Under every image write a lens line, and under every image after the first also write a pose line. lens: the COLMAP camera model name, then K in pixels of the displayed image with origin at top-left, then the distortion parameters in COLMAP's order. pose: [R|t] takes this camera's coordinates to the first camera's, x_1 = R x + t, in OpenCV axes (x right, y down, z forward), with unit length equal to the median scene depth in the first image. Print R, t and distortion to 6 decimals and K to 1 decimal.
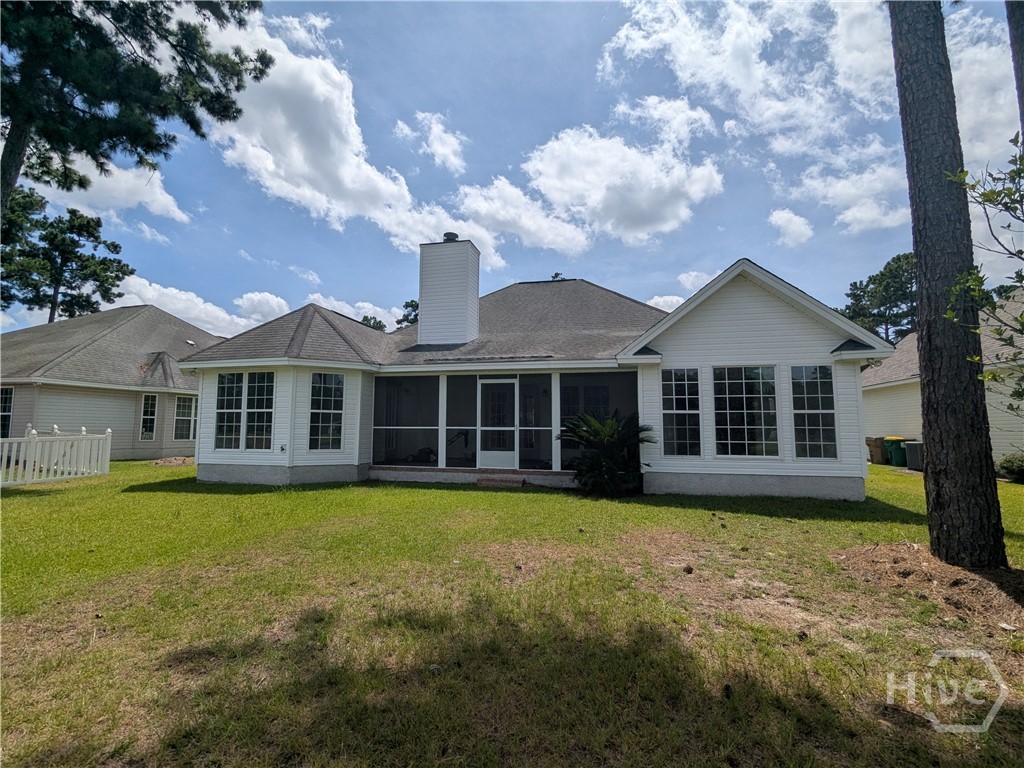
lens RADIAL K [[516.5, 0, 512.0], [0, 516.5, 384.0], [0, 0, 1]] dist [-0.000167, -0.000056]
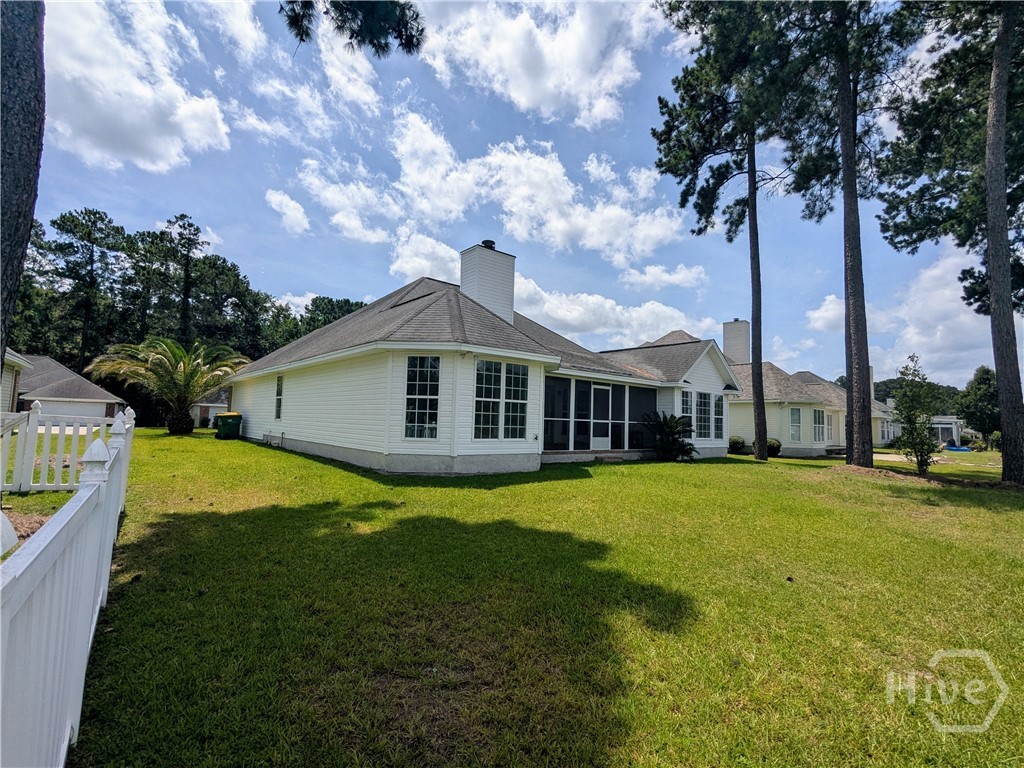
lens RADIAL K [[484.0, 0, 512.0], [0, 484.0, 384.0], [0, 0, 1]] dist [-0.000434, -0.000035]
pose [[0.604799, 0.074719, 0.792865, -1.225285], [-0.099276, 0.994897, -0.018030, 0.033802], [-0.790166, -0.067808, 0.609131, 0.403642]]
